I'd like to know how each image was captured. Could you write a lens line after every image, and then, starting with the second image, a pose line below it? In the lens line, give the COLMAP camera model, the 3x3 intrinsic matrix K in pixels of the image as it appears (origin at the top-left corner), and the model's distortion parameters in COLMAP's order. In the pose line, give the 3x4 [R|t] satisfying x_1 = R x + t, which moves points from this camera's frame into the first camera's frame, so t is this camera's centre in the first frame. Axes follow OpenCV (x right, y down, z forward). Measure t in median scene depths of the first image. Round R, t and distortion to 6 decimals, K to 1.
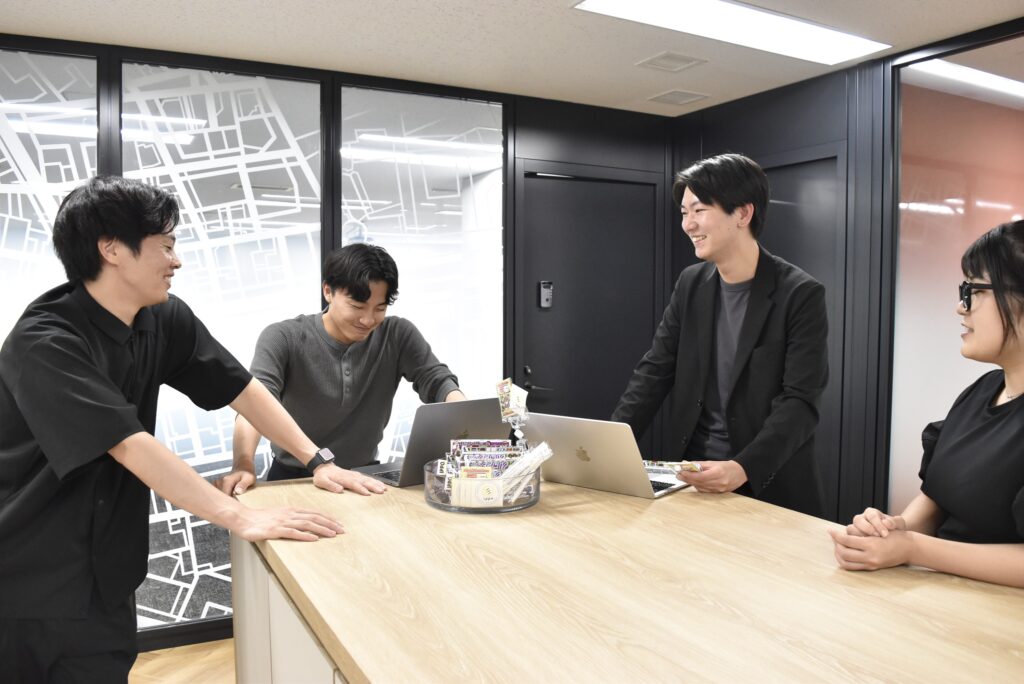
lens RADIAL K [[814.5, 0, 514.7], [0, 814.5, 341.3], [0, 0, 1]] dist [-0.054803, 0.008708]
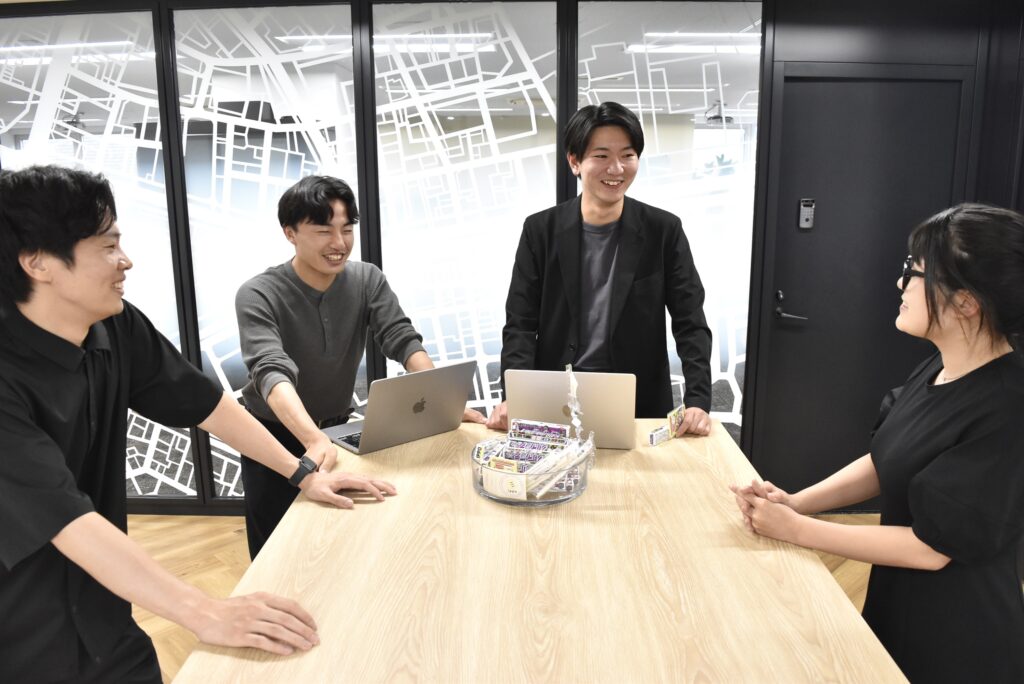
lens RADIAL K [[814.5, 0, 564.4], [0, 814.5, 335.1], [0, 0, 1]] dist [-0.054803, 0.008708]
pose [[0.889186, 0.094976, -0.447581, 0.260879], [-0.020877, 0.985622, 0.167670, -0.084737], [0.457070, -0.139746, 0.878384, 0.079081]]
